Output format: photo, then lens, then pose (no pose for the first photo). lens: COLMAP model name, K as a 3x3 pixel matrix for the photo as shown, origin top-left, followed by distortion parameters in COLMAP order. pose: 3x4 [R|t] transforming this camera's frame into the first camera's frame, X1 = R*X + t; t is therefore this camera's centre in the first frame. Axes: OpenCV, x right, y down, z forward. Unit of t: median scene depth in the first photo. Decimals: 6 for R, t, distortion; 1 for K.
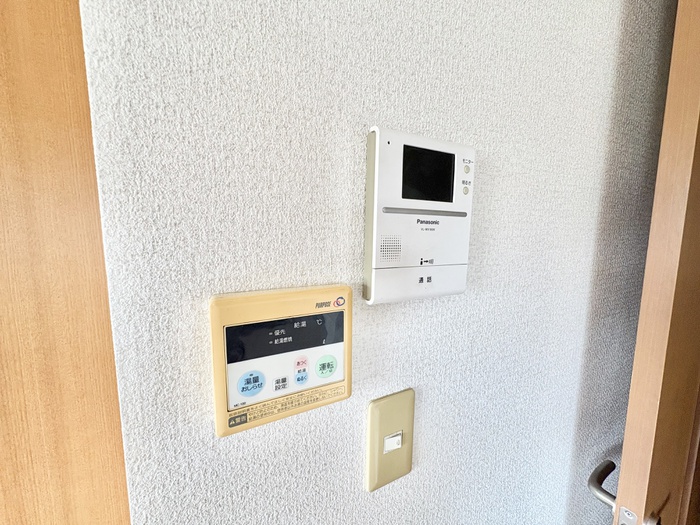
lens RADIAL K [[278.0, 0, 350.8], [0, 278.0, 261.9], [0, 0, 1]] dist [0.002189, 0.000175]
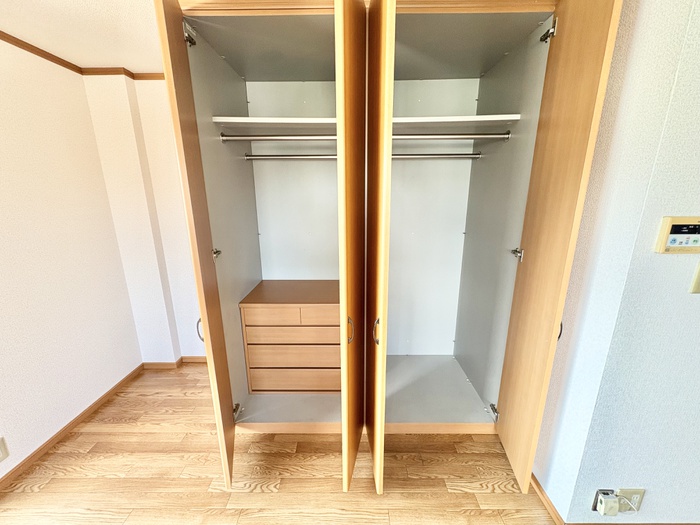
lens RADIAL K [[278.0, 0, 350.0], [0, 278.0, 264.5], [0, 0, 1]] dist [0.002189, 0.000175]
pose [[0.890344, 0.096108, -0.445030, -2.382833], [-0.039386, 0.990060, 0.135016, 0.388218], [0.453582, -0.102682, 0.885279, -4.076441]]
